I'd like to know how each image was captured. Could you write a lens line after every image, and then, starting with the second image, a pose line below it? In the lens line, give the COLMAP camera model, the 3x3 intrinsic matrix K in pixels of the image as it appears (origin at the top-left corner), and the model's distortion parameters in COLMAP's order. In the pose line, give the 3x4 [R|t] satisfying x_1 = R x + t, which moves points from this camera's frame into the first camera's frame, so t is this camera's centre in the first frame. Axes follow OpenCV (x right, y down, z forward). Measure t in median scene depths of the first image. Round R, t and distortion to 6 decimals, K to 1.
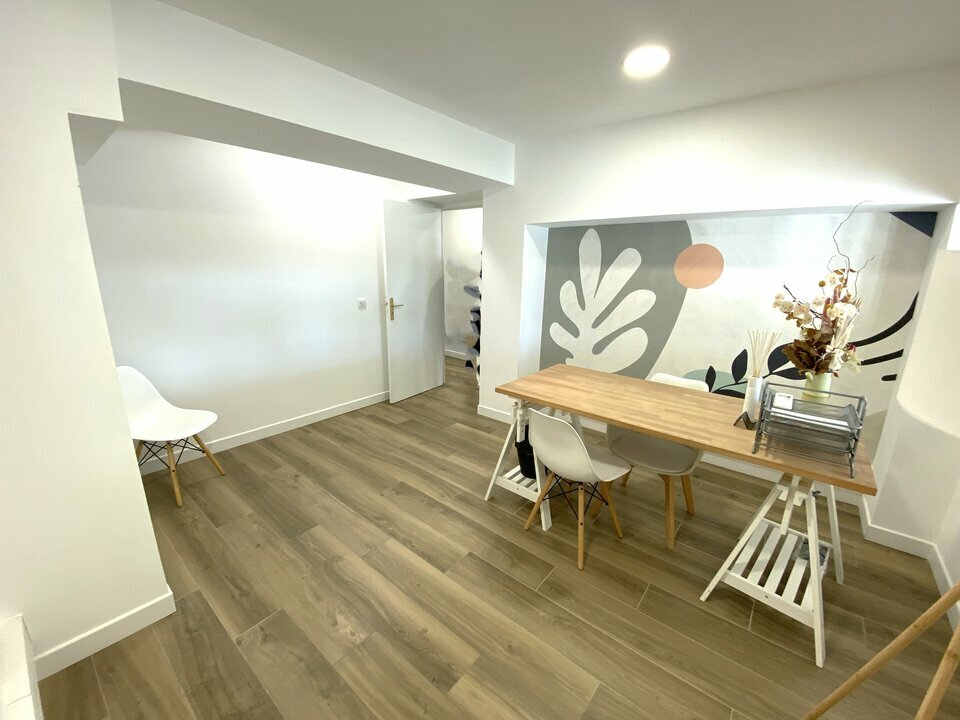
lens RADIAL K [[389.0, 0, 480.1], [0, 389.0, 363.8], [0, 0, 1]] dist [0.001919, 0.000129]
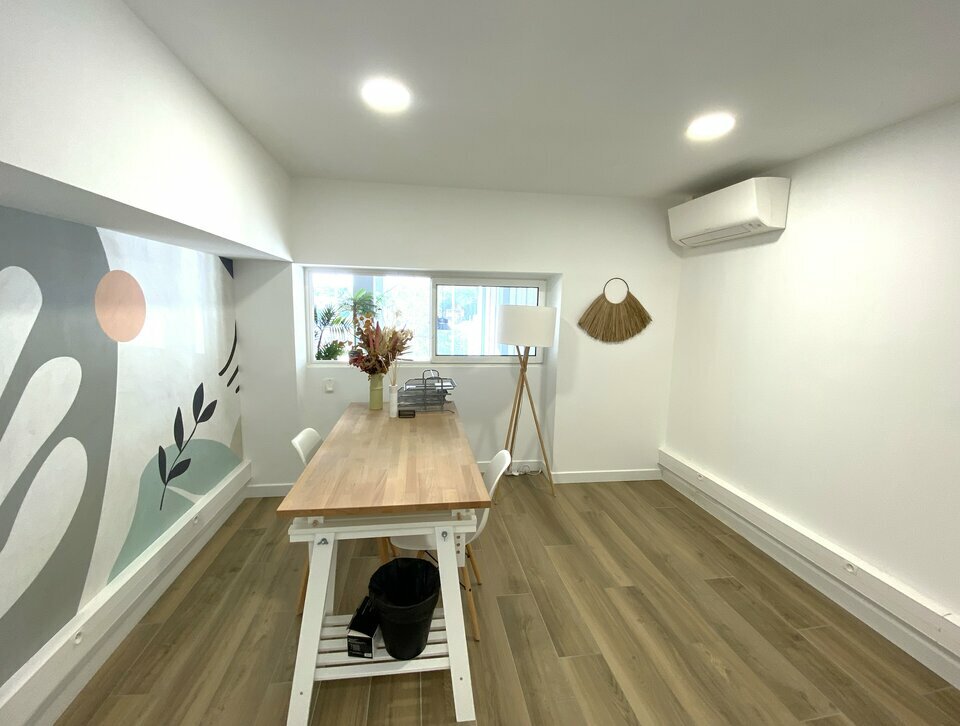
lens RADIAL K [[389.5, 0, 477.7], [0, 389.5, 362.4], [0, 0, 1]] dist [-0.023497, -0.000585]
pose [[-0.733386, -0.126097, 0.668015, -0.365992], [0.147312, 0.929820, 0.337244, -0.396283], [-0.663660, 0.345736, -0.663341, 1.456991]]
